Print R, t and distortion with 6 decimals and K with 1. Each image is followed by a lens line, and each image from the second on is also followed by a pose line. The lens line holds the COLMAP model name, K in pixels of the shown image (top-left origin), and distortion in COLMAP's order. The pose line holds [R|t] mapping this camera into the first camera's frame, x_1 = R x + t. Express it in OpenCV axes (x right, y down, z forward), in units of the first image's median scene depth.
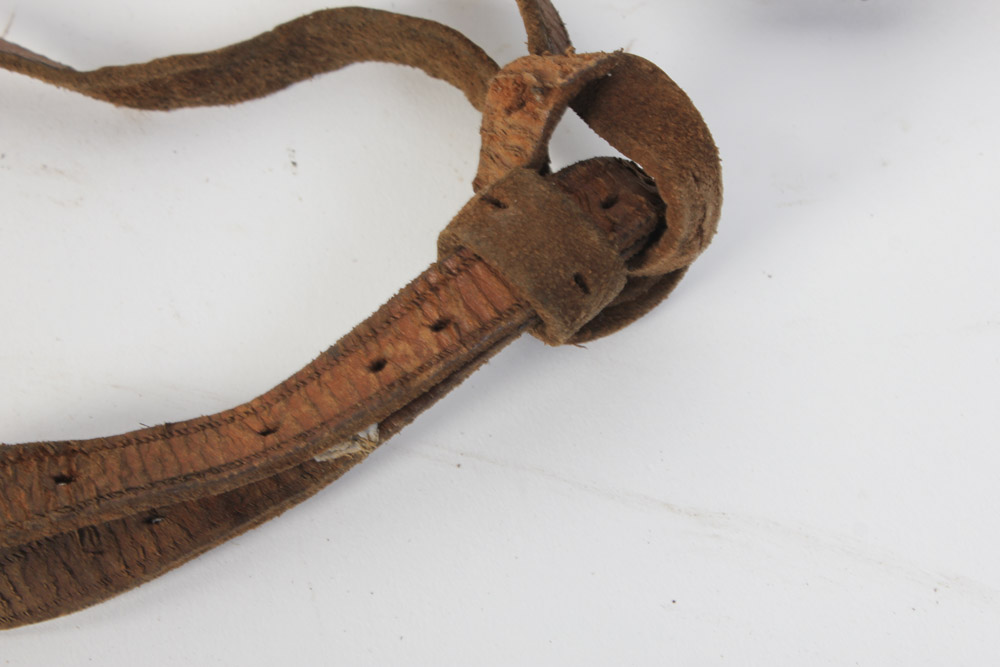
lens RADIAL K [[2353.5, 0, 500.0], [0, 2353.5, 333.5], [0, 0, 1]] dist [0.017716, 0.500288]
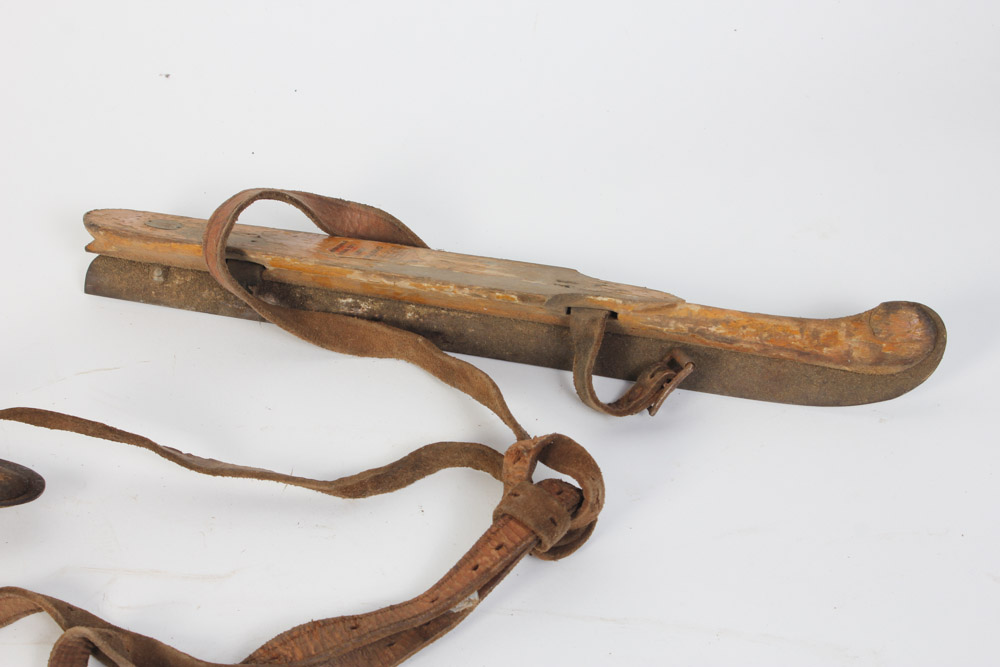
lens RADIAL K [[1971.5, 0, 500.0], [0, 1971.5, 333.5], [0, 0, 1]] dist [0.031863, 0.014936]
pose [[0.990915, -0.119848, 0.061030, -0.122483], [0.132933, 0.941681, -0.309136, 0.420930], [-0.020421, 0.314440, 0.949058, -1.019811]]
